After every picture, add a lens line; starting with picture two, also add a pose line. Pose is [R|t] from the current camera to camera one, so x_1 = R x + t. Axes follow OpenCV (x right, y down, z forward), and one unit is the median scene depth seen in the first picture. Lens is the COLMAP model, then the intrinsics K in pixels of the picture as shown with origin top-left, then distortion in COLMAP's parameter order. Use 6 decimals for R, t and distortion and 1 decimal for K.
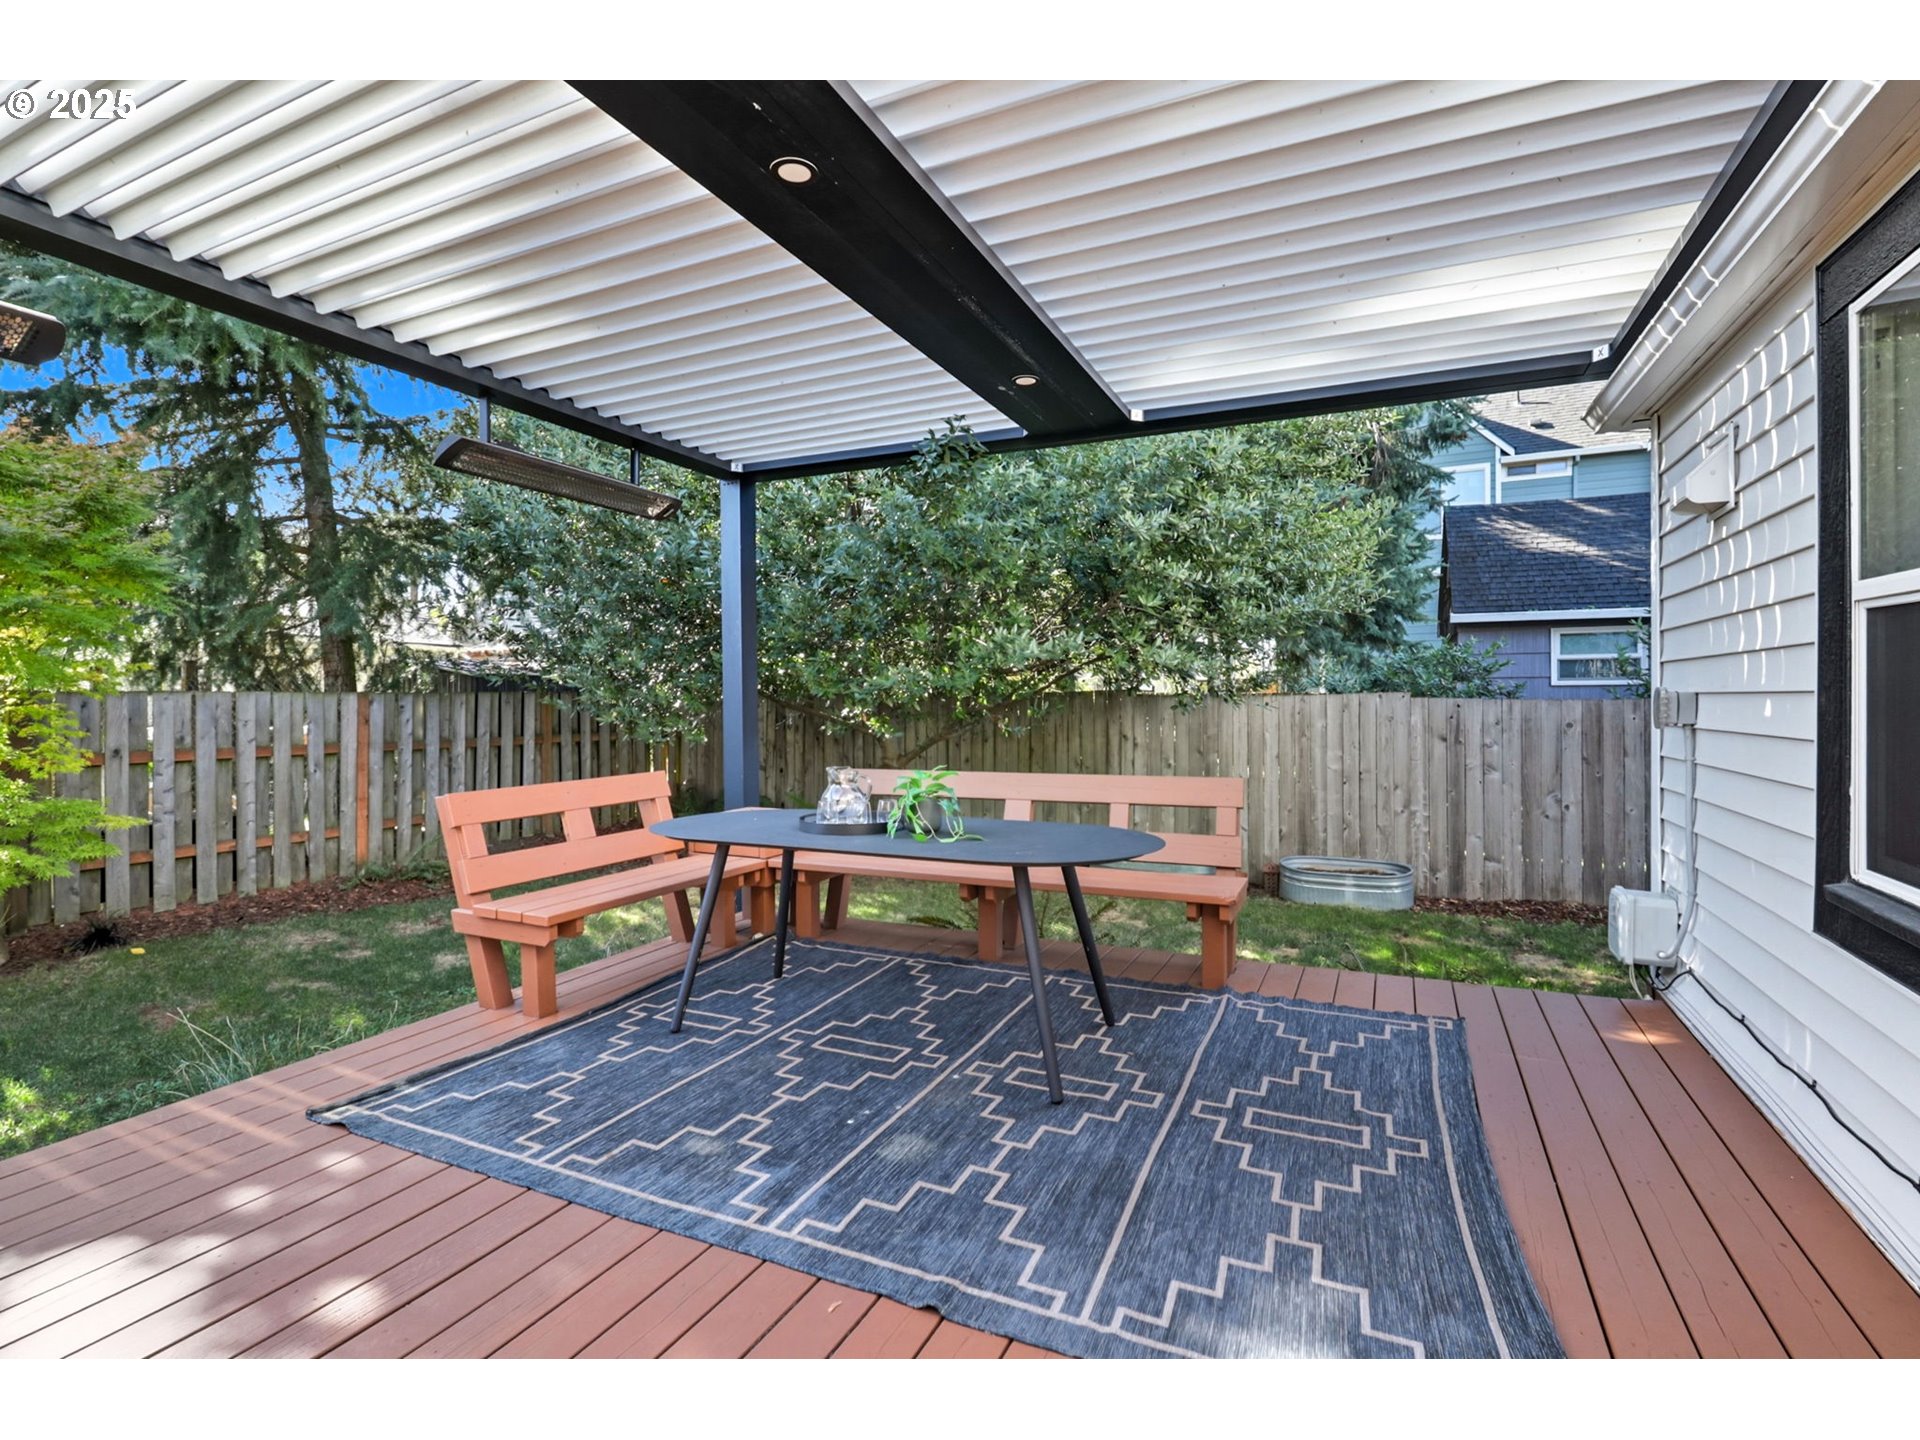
lens RADIAL K [[855.9, 0, 953.9], [0, 855.9, 691.3], [0, 0, 1]] dist [-0.000469, -0.000252]
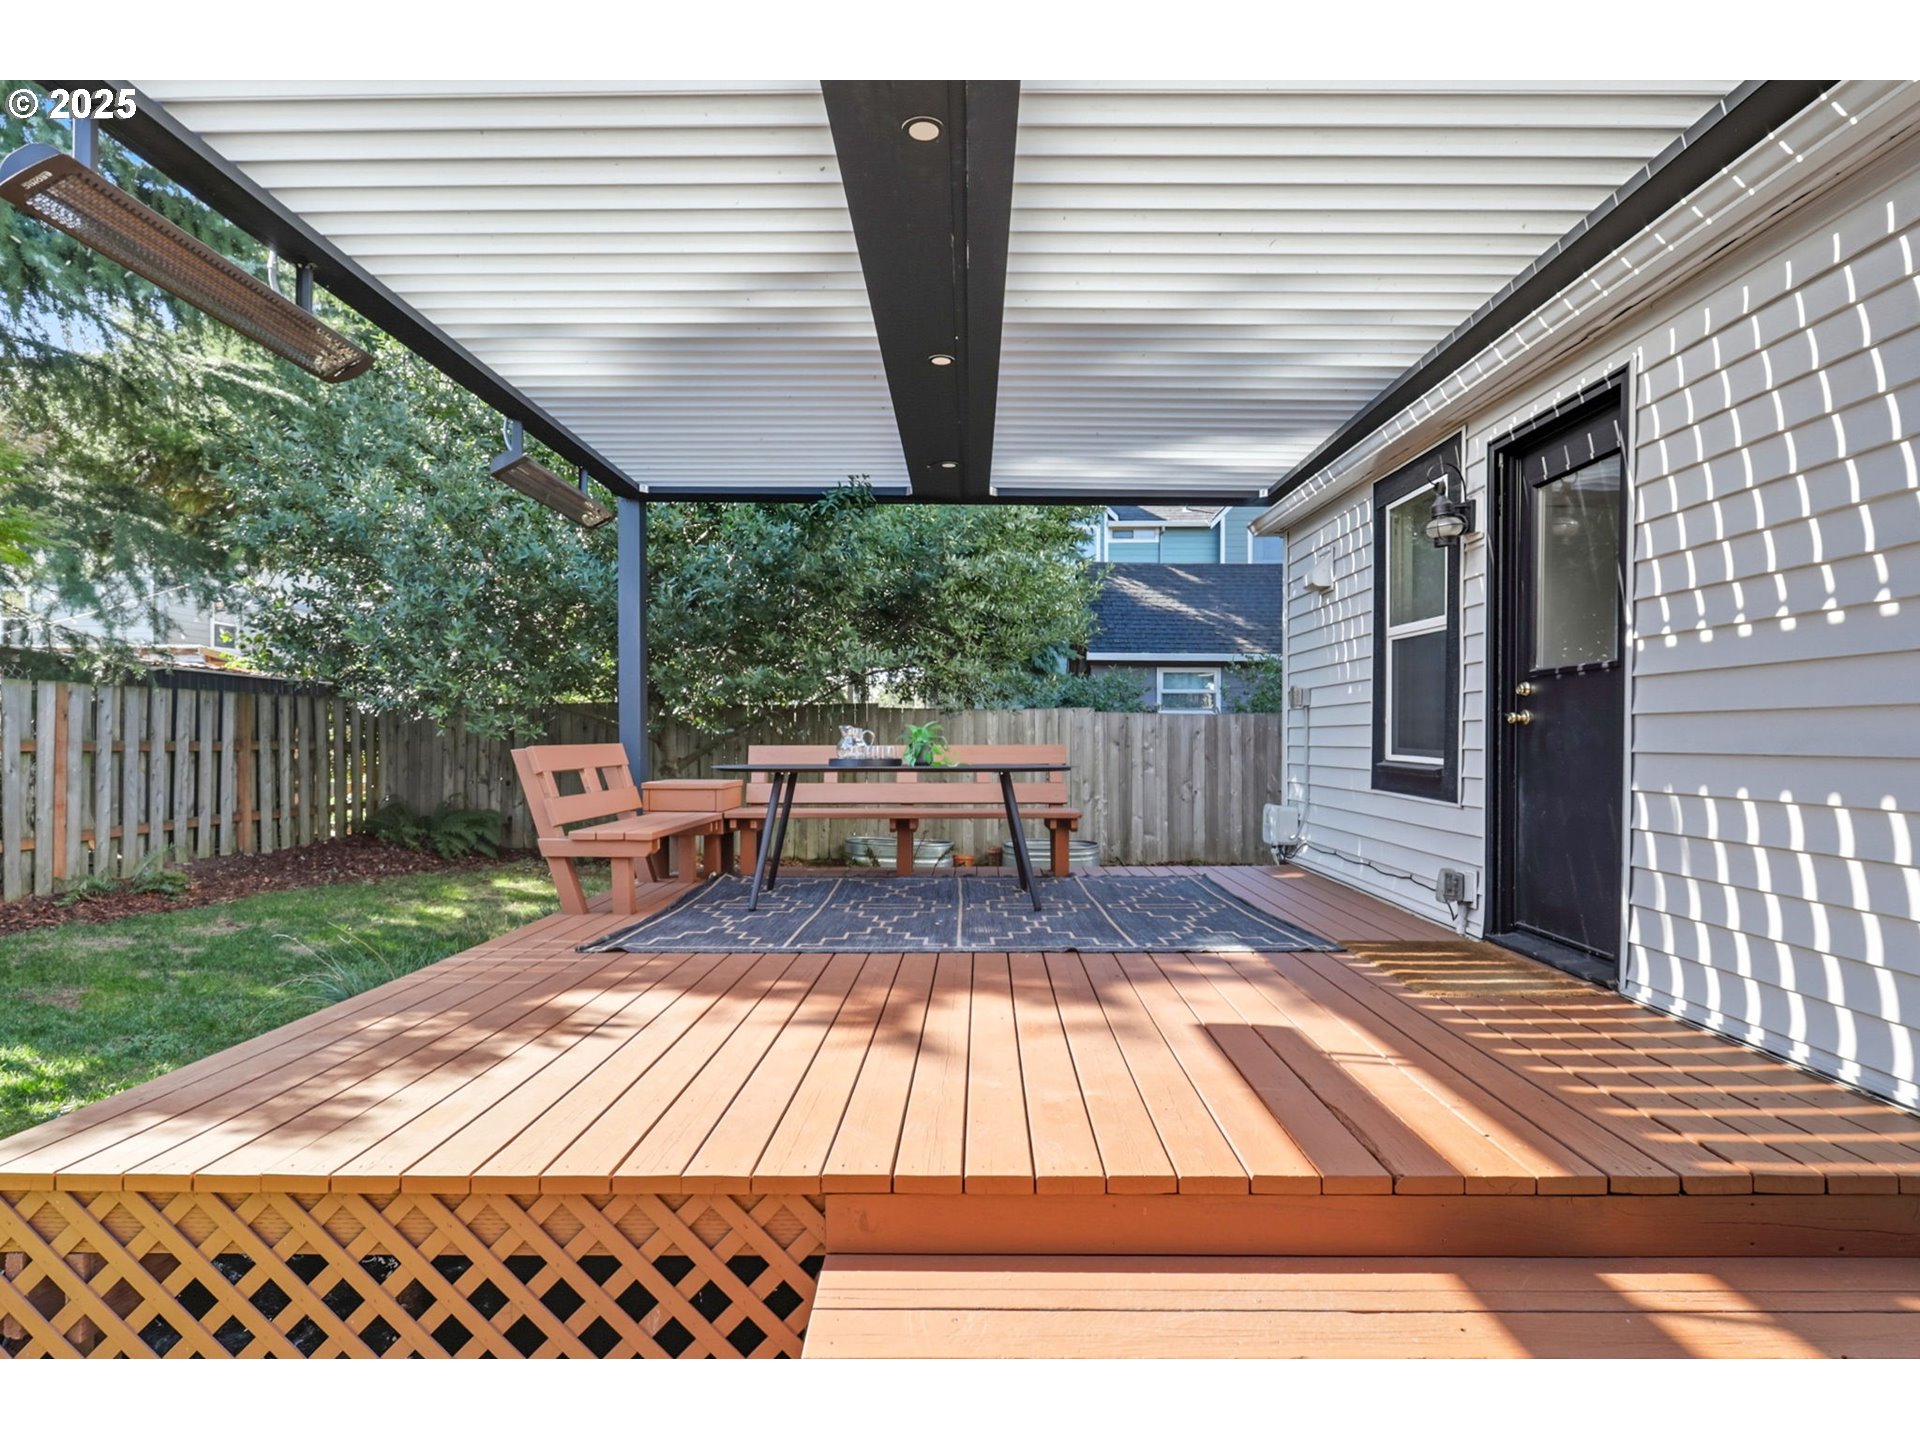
lens RADIAL K [[892.5, 0, 942.5], [0, 892.5, 714.9], [0, 0, 1]] dist [-0.002165, -0.000868]
pose [[0.921507, 0.015863, 0.388037, -0.220180], [-0.012345, 0.999857, -0.011558, 0.033300], [-0.388165, 0.005860, 0.921571, -0.166854]]
